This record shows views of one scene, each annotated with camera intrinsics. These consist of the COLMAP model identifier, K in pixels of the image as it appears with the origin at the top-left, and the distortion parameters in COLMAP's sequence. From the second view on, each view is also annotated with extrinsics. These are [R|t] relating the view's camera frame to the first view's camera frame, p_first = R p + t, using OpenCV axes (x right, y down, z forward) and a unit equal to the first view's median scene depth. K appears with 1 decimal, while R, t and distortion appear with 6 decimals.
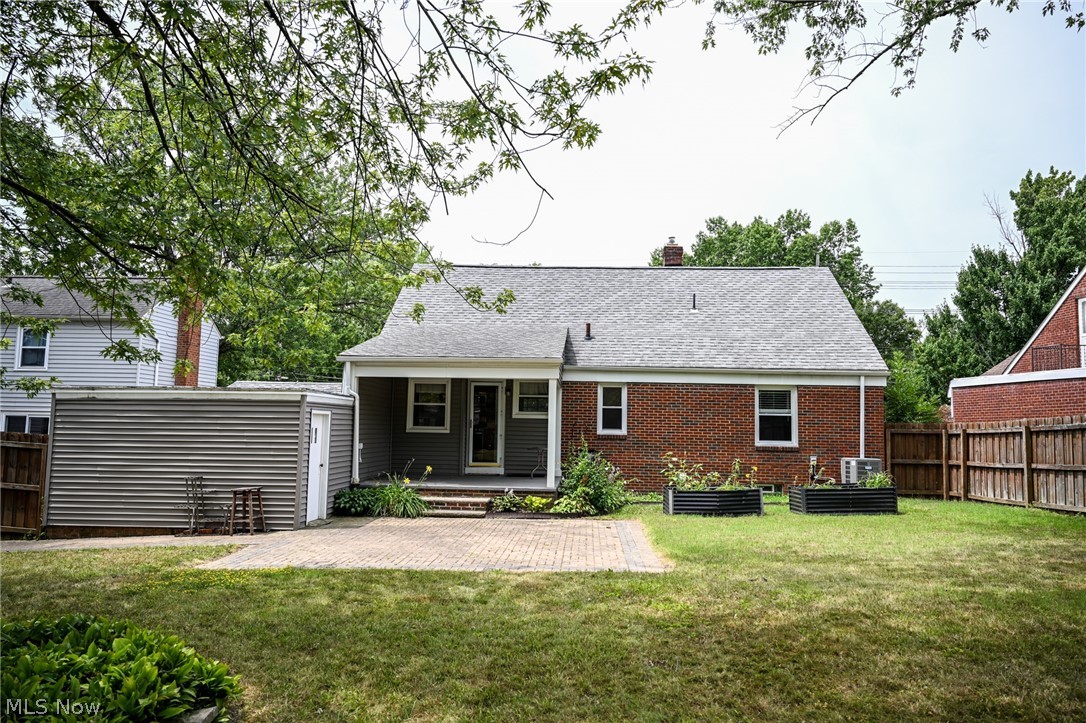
lens RADIAL K [[762.2, 0, 545.3], [0, 762.2, 363.1], [0, 0, 1]] dist [-0.010033, -0.000724]
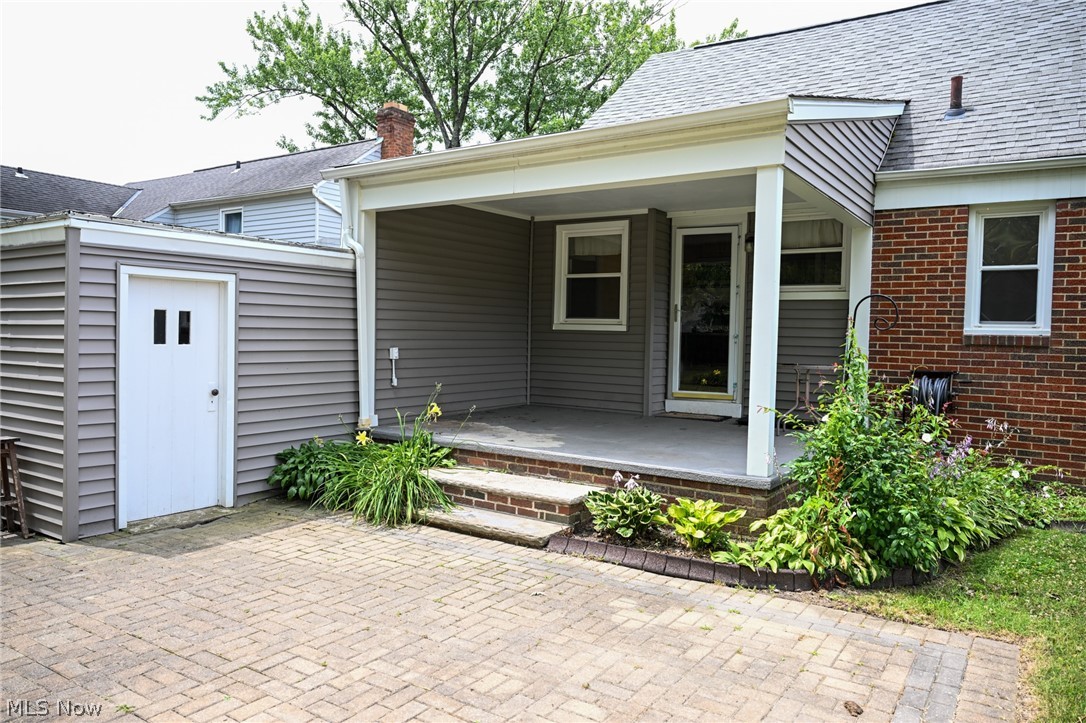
lens RADIAL K [[762.8, 0, 541.2], [0, 762.8, 358.0], [0, 0, 1]] dist [-0.005926, -0.000471]
pose [[0.857204, 0.016801, -0.514704, 0.085255], [0.039056, 0.994468, 0.097505, 0.058287], [0.513495, -0.103684, 0.851806, 0.542974]]
